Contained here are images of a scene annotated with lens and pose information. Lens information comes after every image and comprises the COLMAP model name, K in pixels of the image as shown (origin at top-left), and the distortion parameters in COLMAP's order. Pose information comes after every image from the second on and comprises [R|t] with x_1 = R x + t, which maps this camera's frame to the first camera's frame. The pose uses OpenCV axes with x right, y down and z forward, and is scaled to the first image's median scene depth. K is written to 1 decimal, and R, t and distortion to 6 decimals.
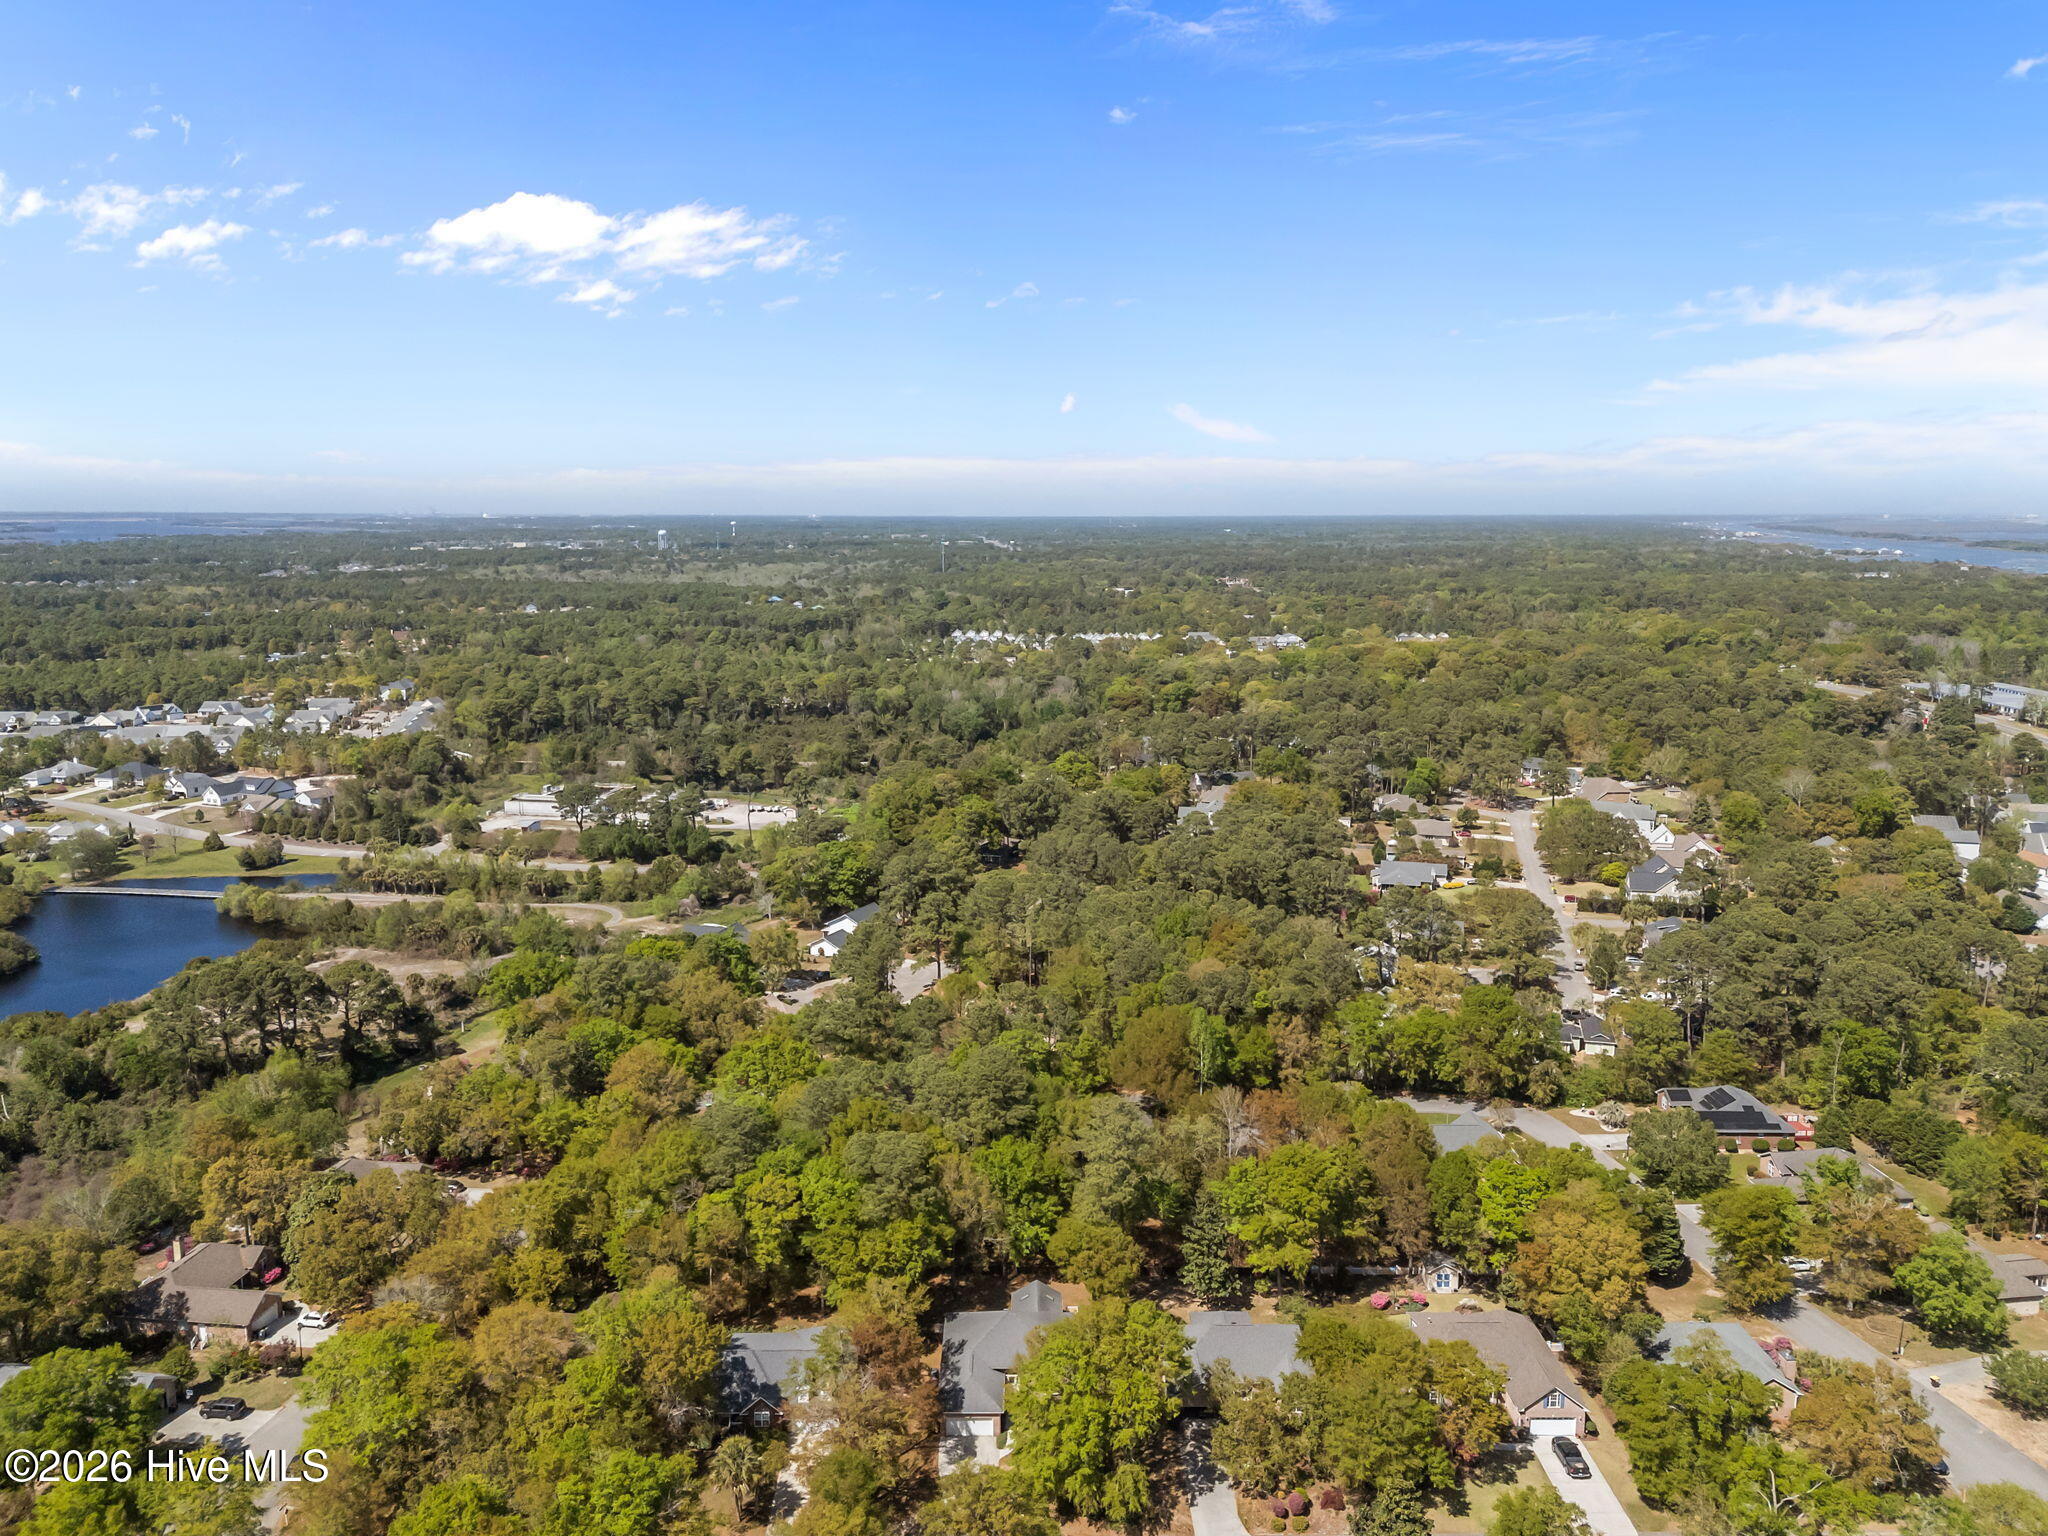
lens RADIAL K [[1513.6, 0, 1019.4], [0, 1513.6, 708.1], [0, 0, 1]] dist [0.056408, -0.067691]
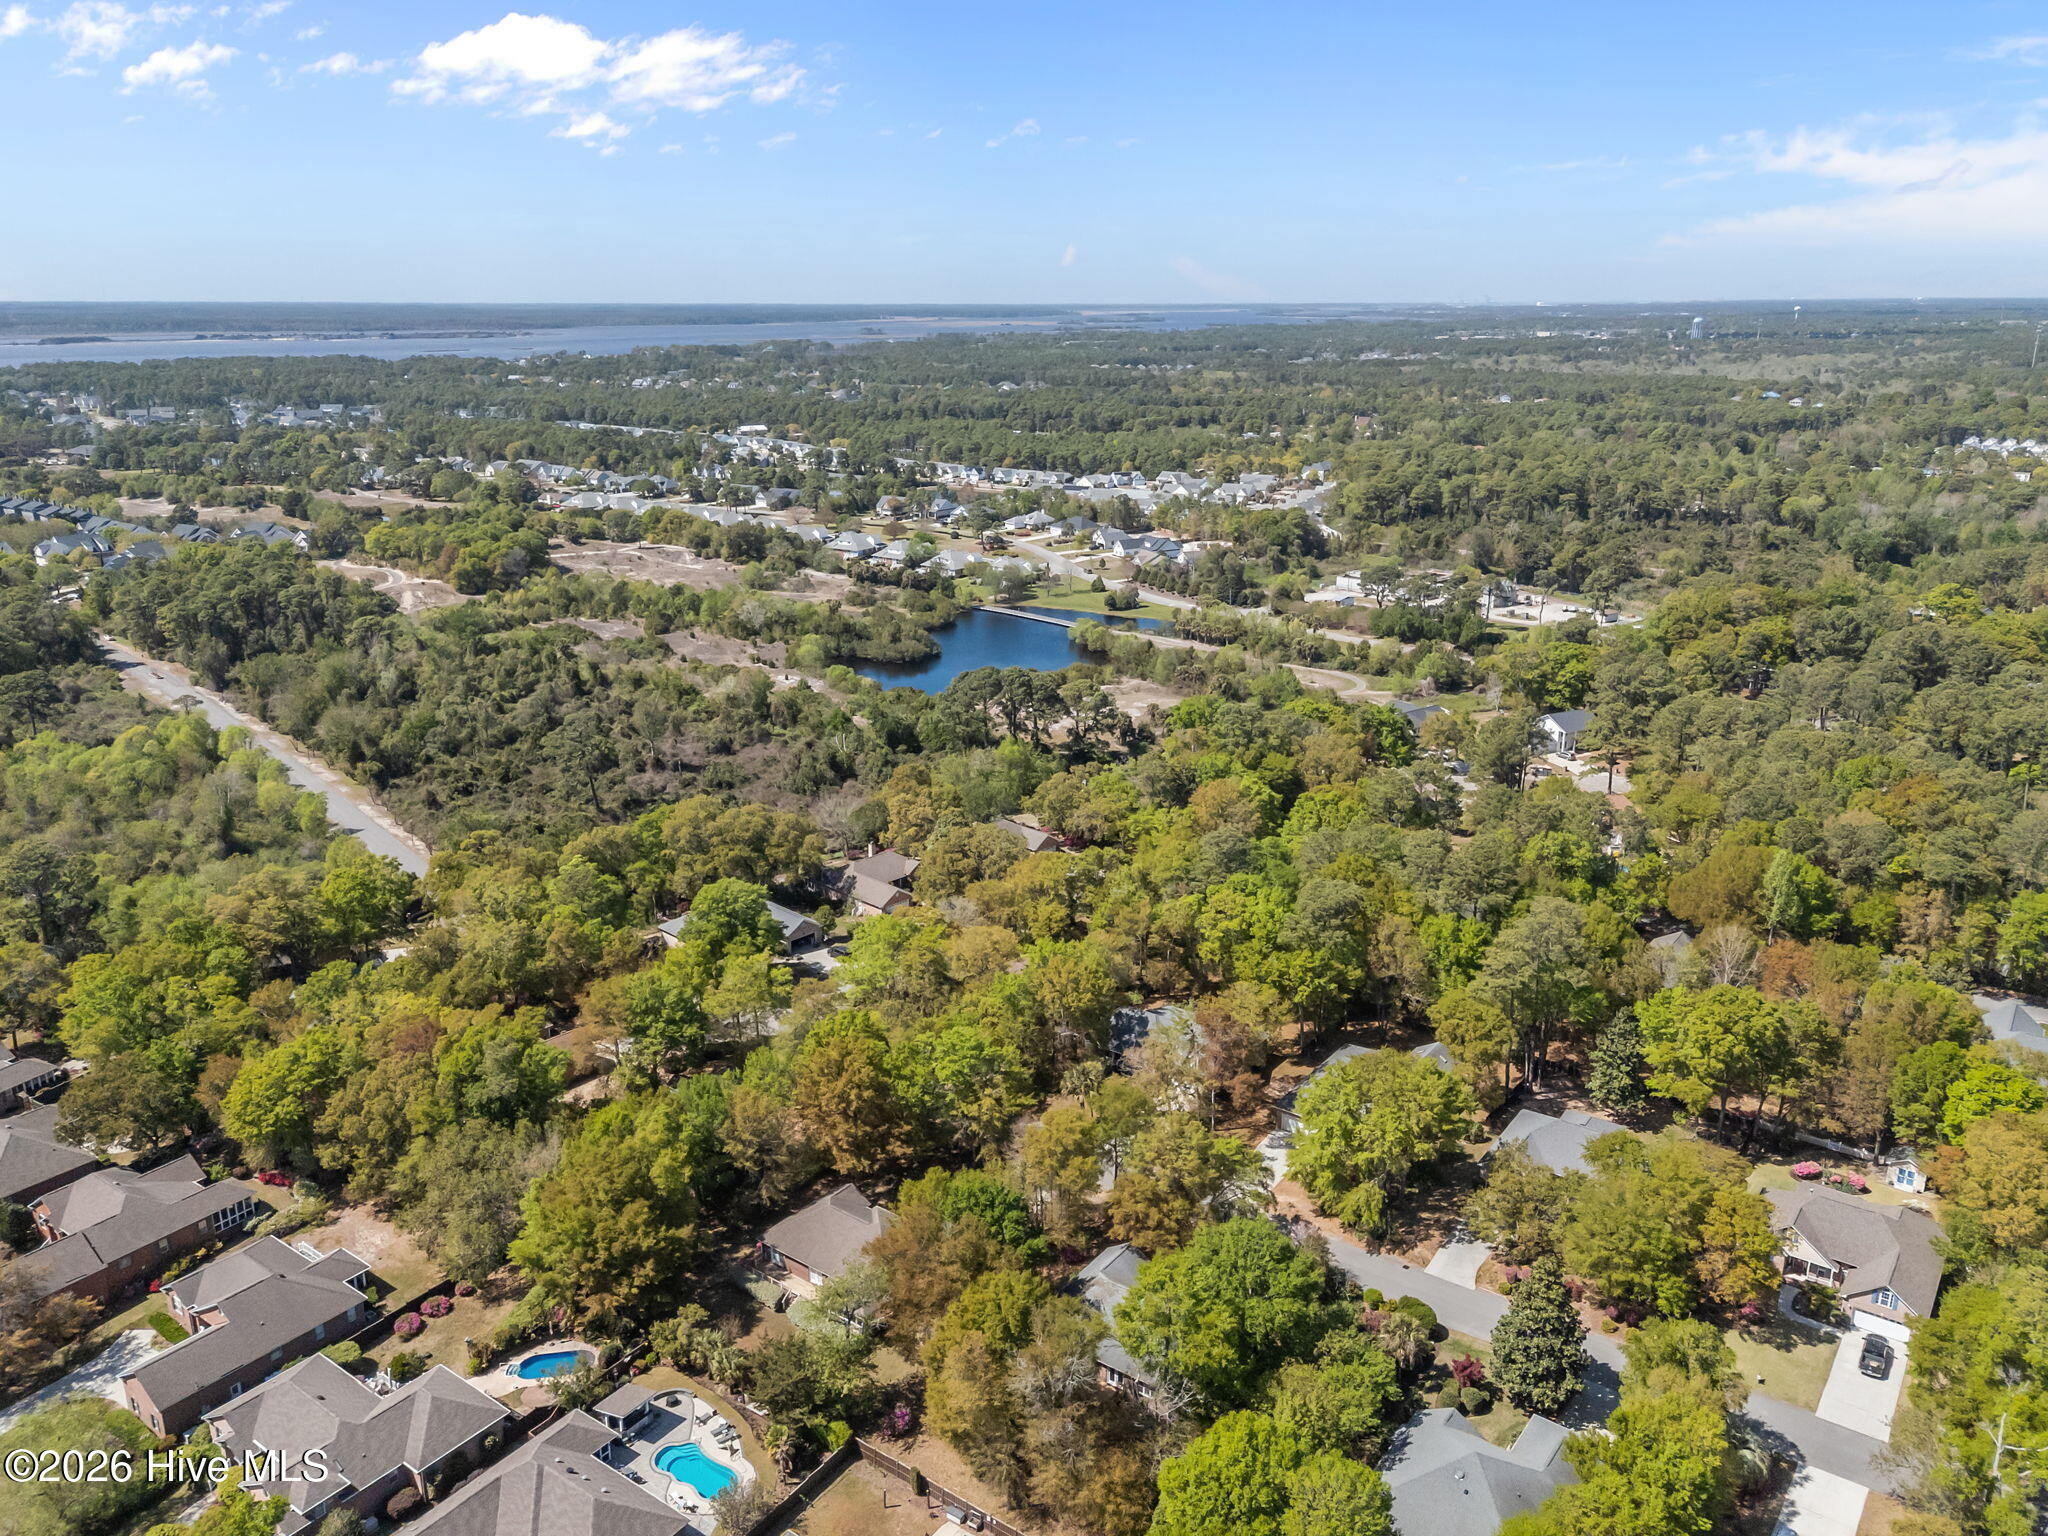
lens RADIAL K [[1513.6, 0, 1019.4], [0, 1513.6, 708.1], [0, 0, 1]] dist [0.056408, -0.067691]
pose [[0.793271, 0.149797, -0.590154, 0.159710], [-0.069378, 0.985189, 0.156812, -0.000338], [0.604903, -0.083451, 0.791914, -0.000952]]
